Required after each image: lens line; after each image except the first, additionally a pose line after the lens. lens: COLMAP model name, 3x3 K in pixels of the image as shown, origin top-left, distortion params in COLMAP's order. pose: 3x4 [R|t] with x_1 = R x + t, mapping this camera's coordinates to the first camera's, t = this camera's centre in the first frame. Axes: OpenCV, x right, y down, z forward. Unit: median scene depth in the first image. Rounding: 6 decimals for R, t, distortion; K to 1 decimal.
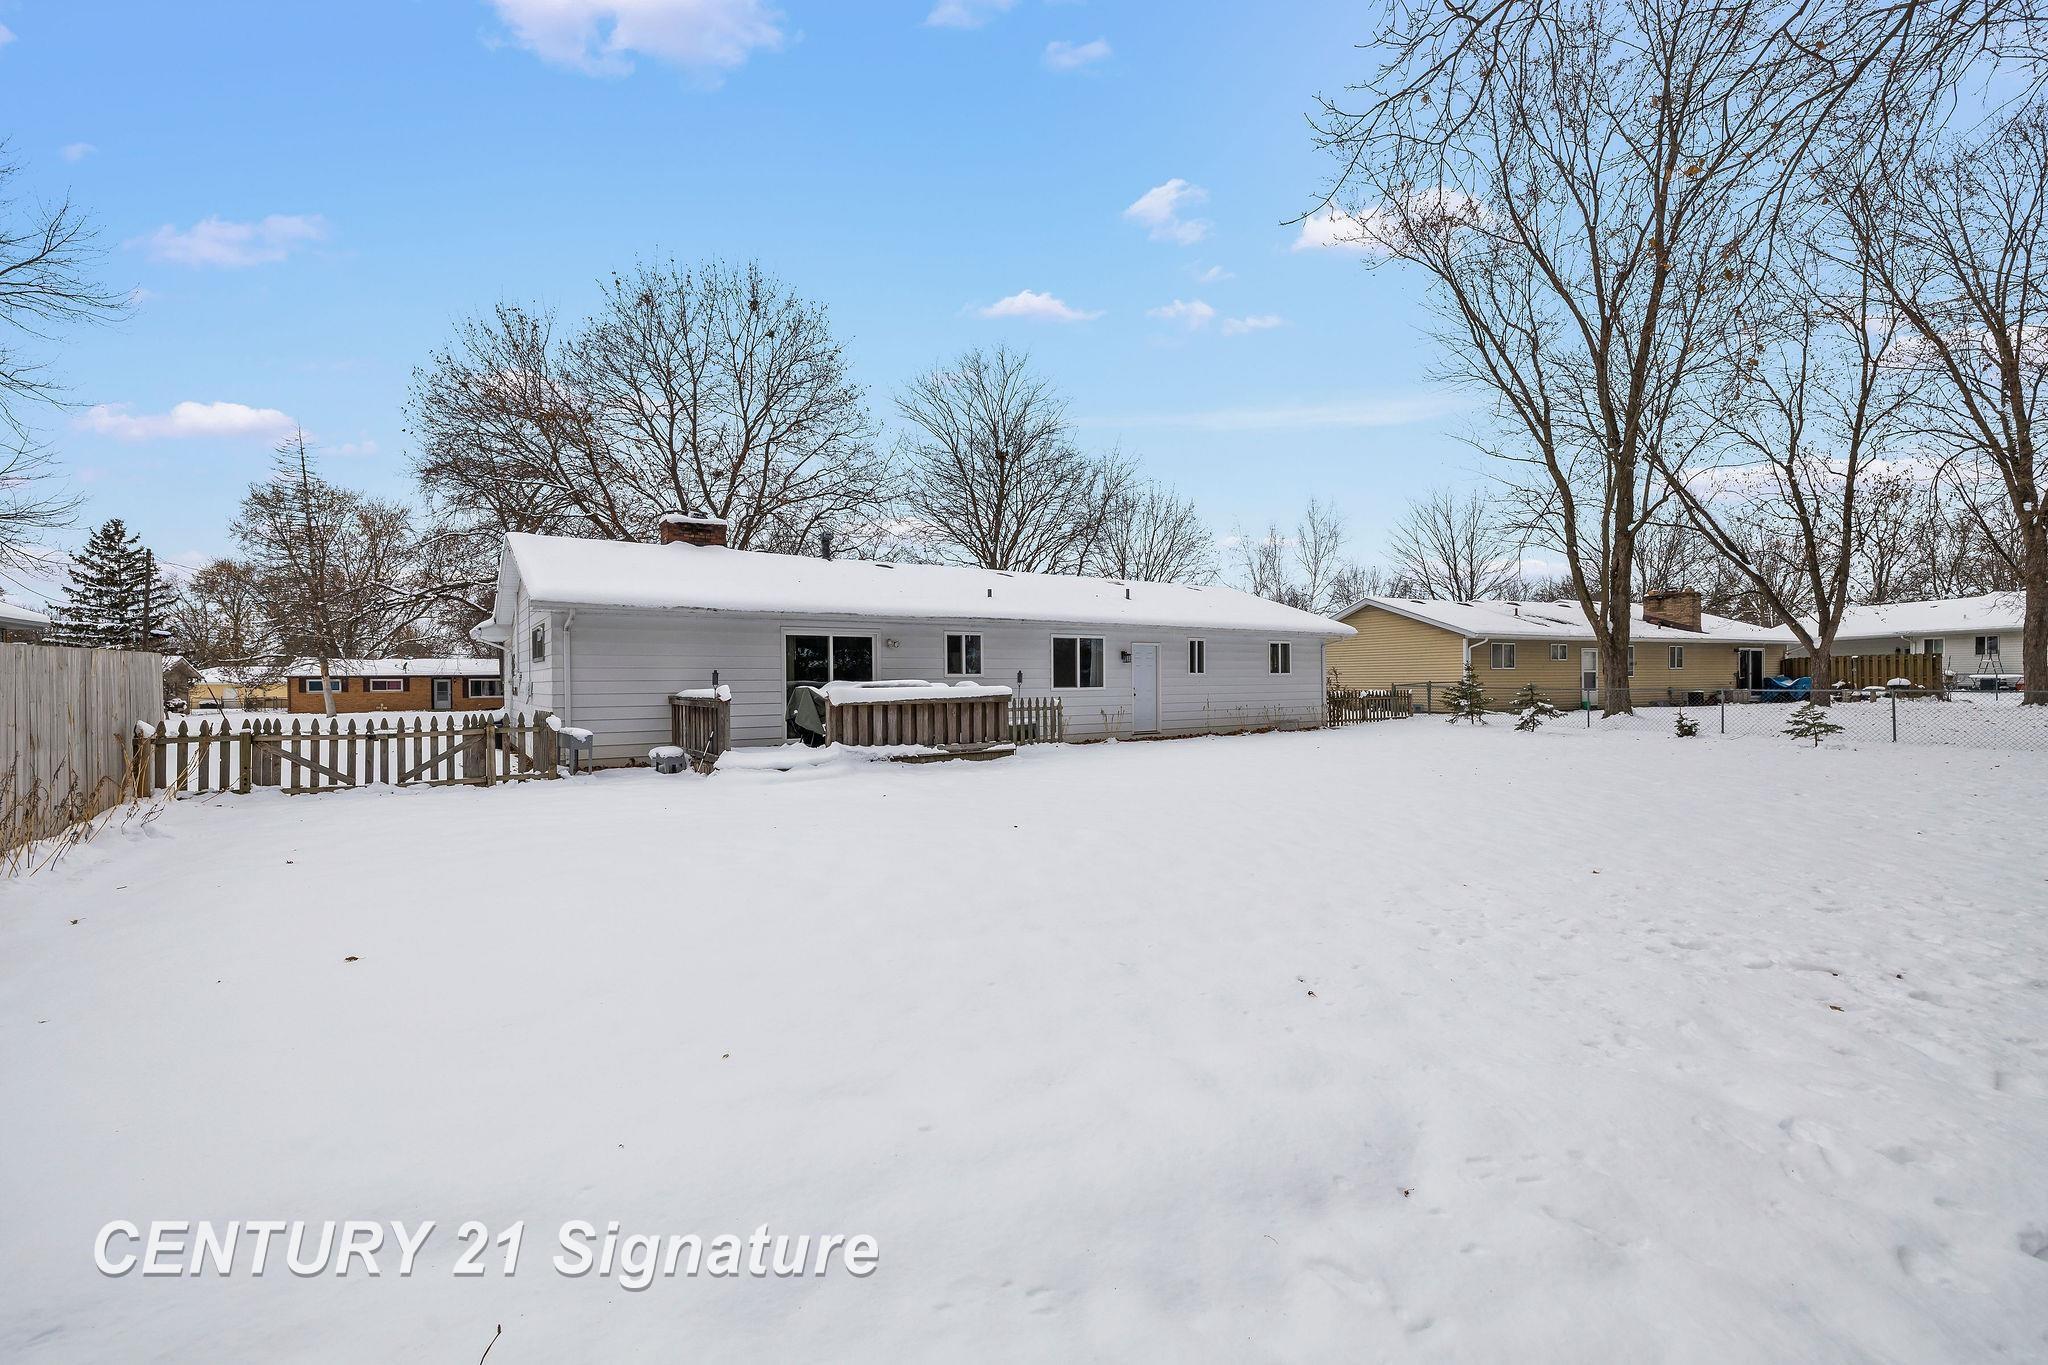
lens RADIAL K [[865.4, 0, 1023.0], [0, 865.4, 684.9], [0, 0, 1]] dist [0.001551, 0.001098]
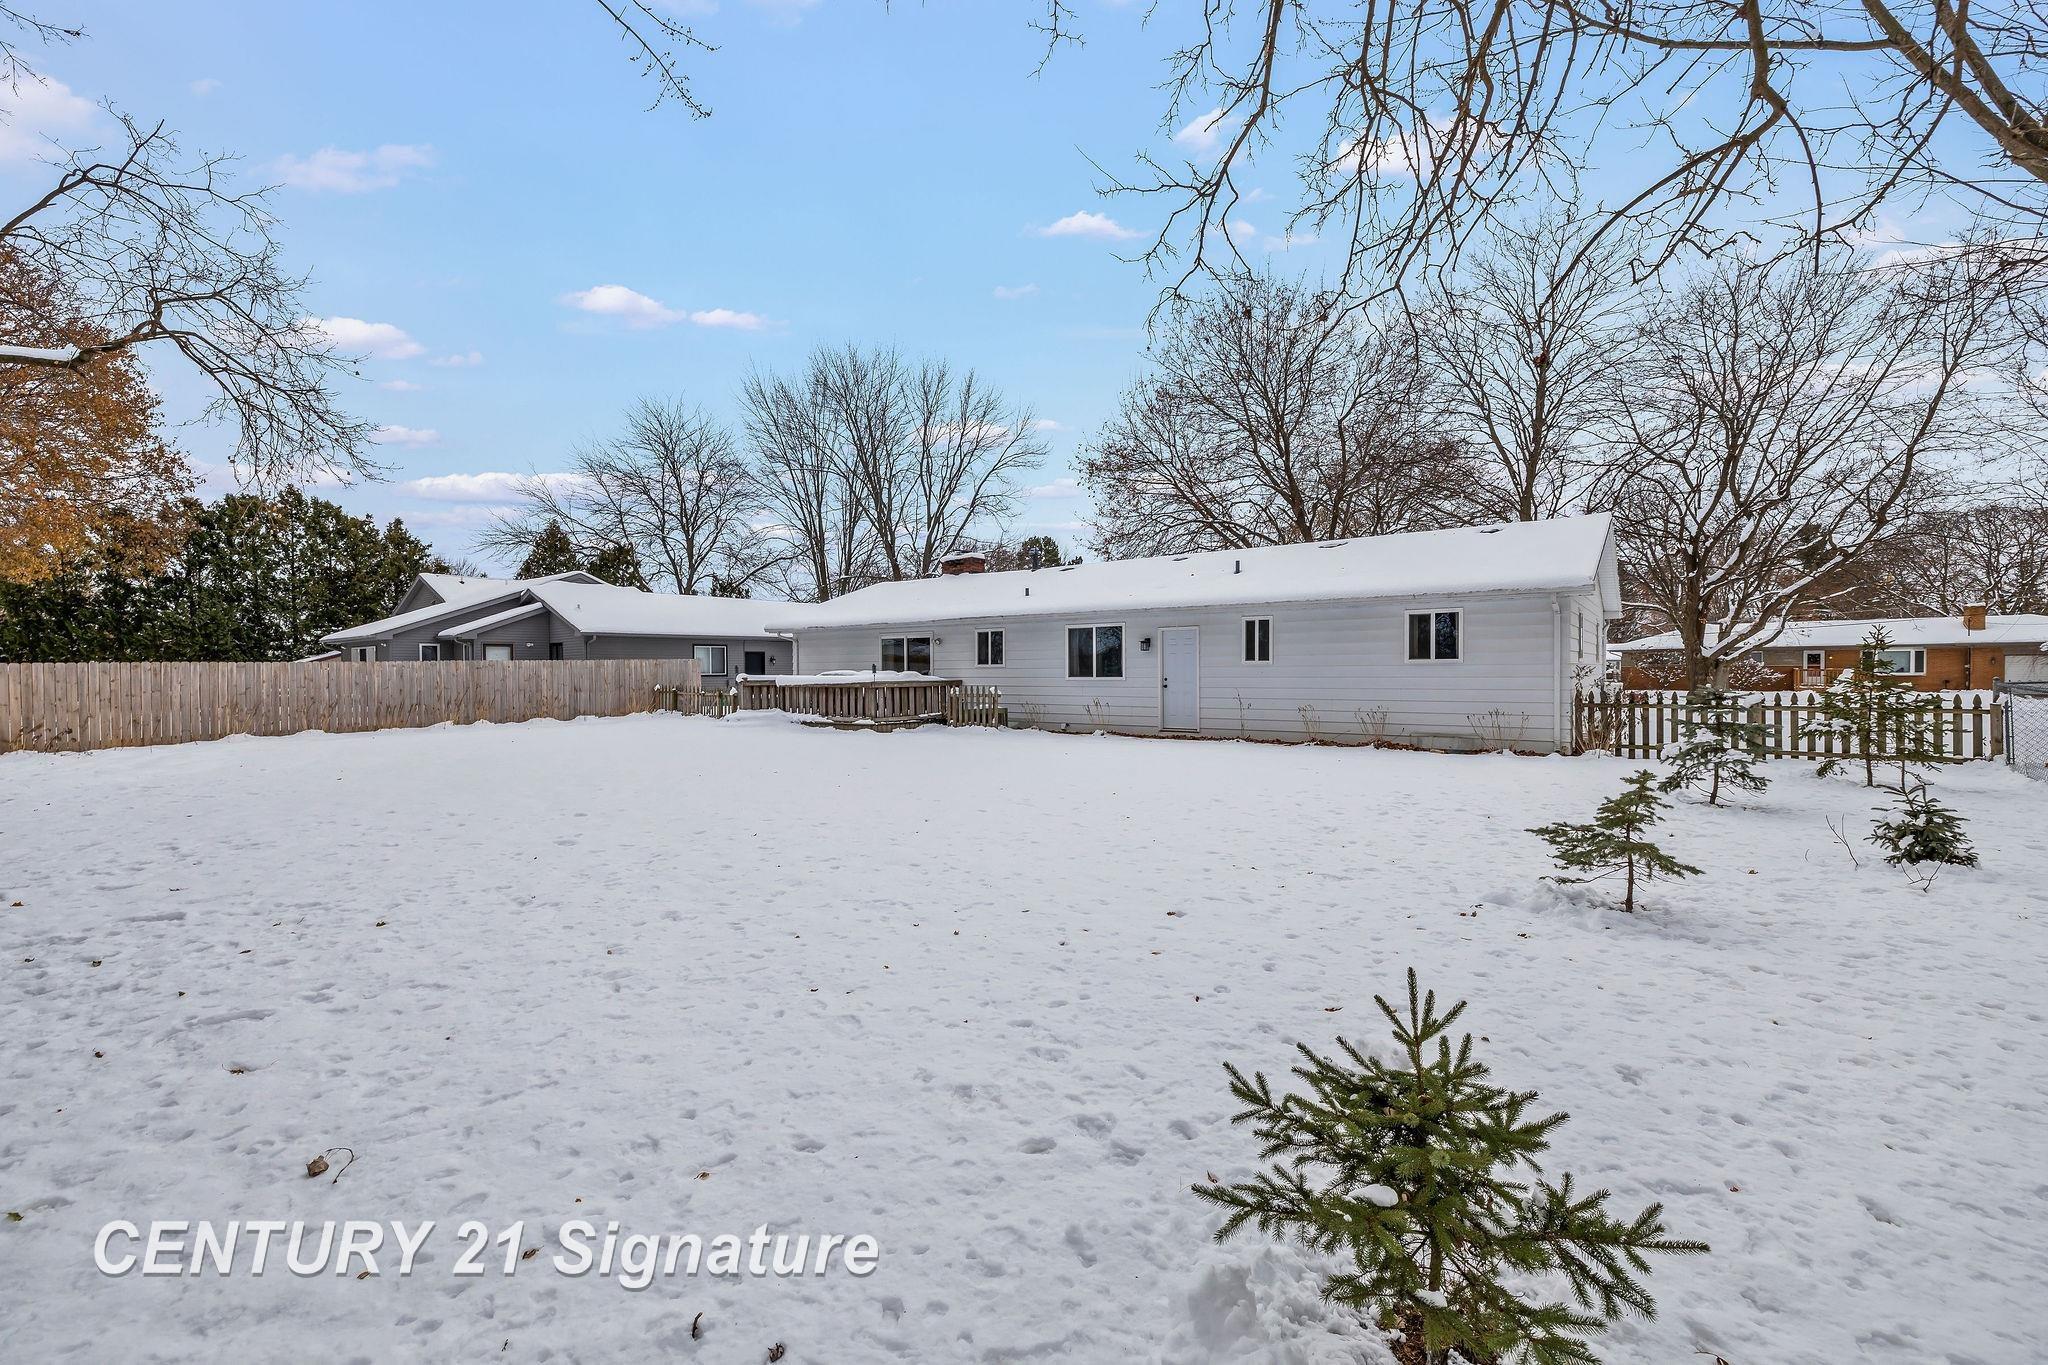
lens RADIAL K [[865.4, 0, 1031.6], [0, 865.4, 680.7], [0, 0, 1]] dist [0.001551, 0.001098]
pose [[0.332586, 0.017485, -0.942911, 0.986015], [-0.002279, 0.999840, 0.017737, -0.010559], [0.943070, -0.003750, 0.332573, 0.615079]]
